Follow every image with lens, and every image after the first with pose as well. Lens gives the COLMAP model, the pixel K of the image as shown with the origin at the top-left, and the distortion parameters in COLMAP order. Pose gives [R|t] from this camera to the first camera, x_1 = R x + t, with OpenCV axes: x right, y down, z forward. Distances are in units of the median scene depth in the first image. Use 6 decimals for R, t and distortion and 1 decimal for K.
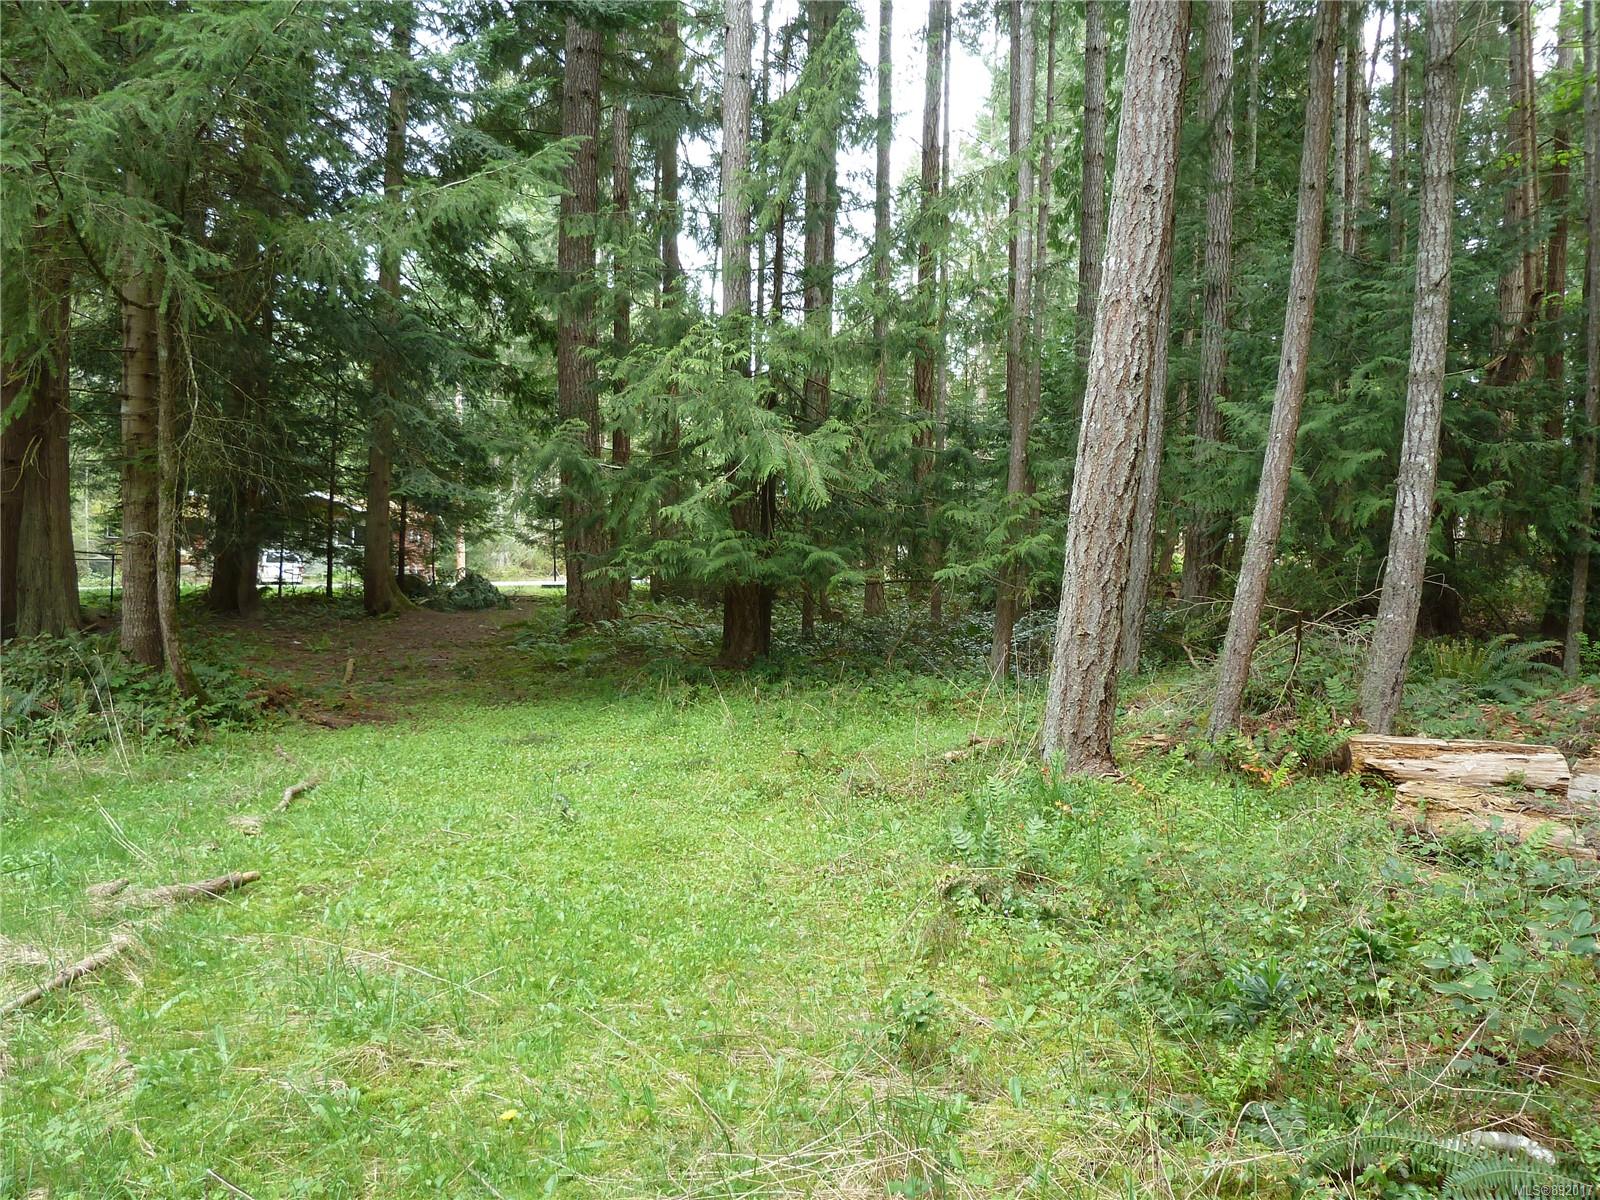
lens RADIAL K [[1162.4, 0, 802.7], [0, 1162.4, 604.7], [0, 0, 1]] dist [0.006736, 0.002212]
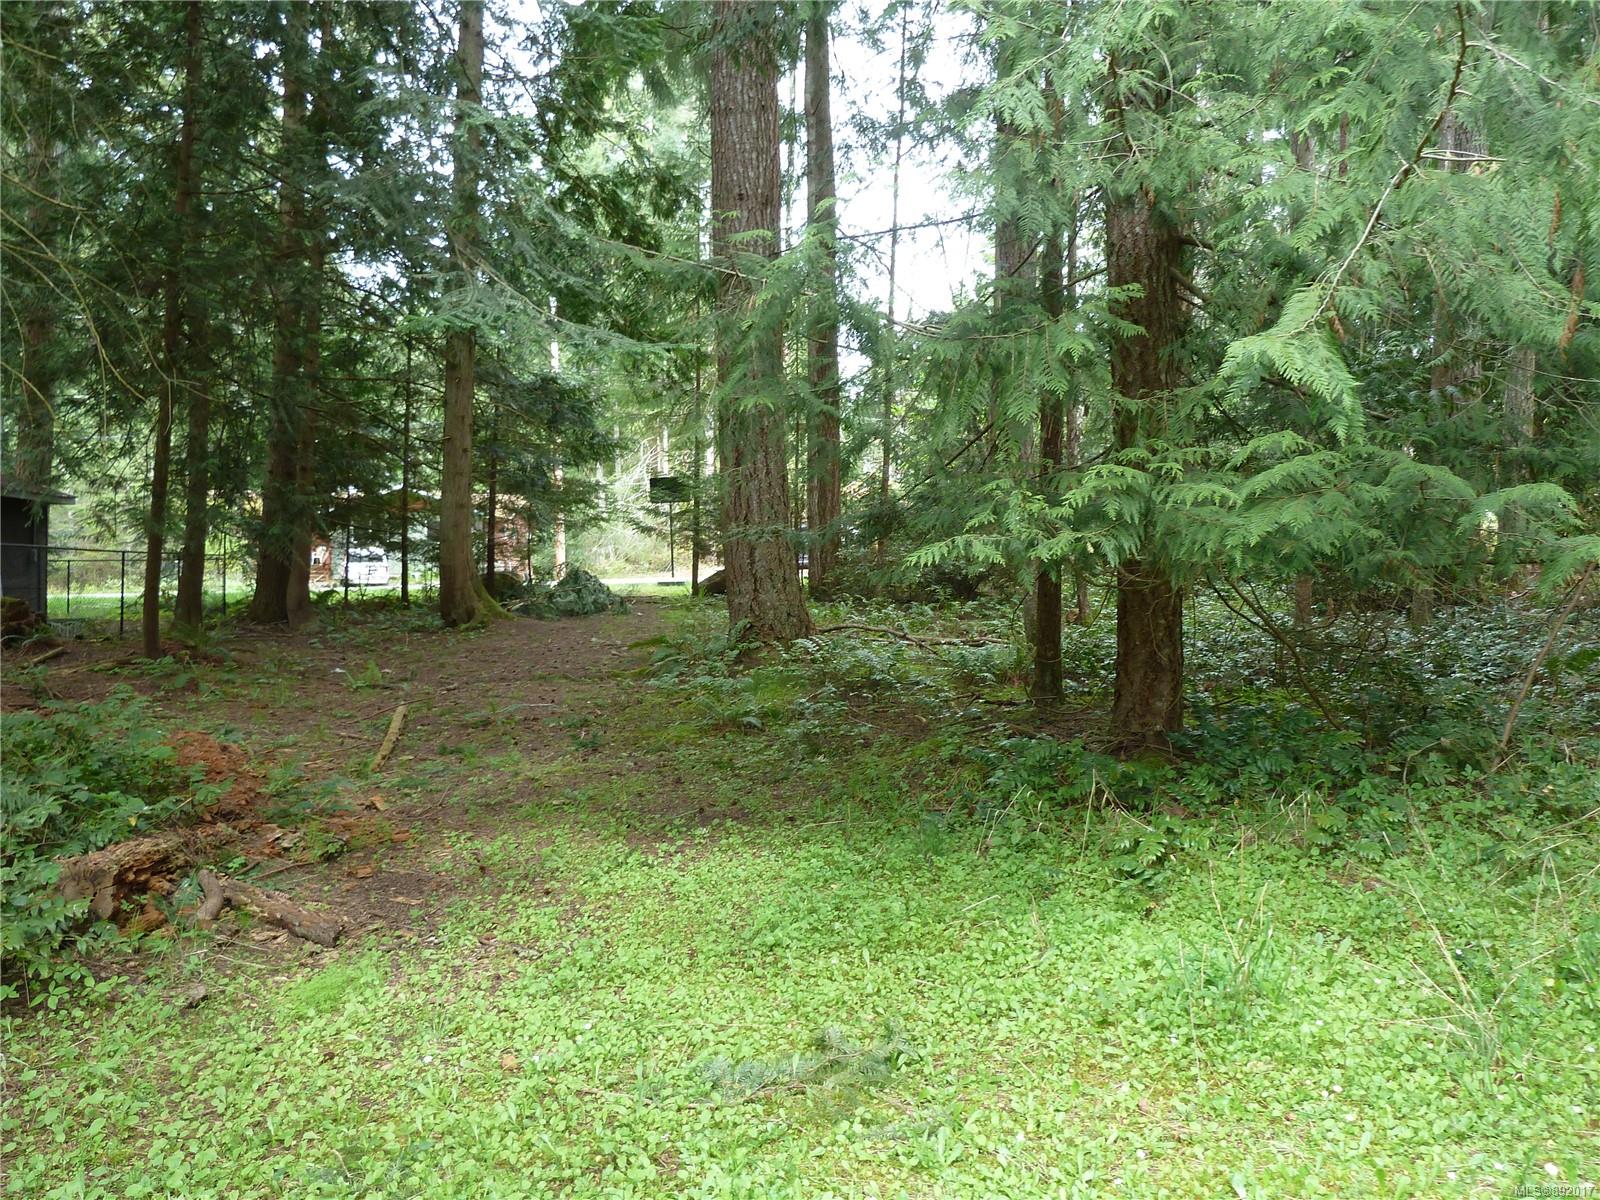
lens RADIAL K [[1162.4, 0, 797.9], [0, 1162.4, 595.5], [0, 0, 1]] dist [0.006736, 0.002212]
pose [[0.996587, -0.015252, -0.081130, -0.066201], [0.015050, 0.999882, -0.003094, -0.003900], [0.081167, 0.001863, 0.996699, 0.209578]]
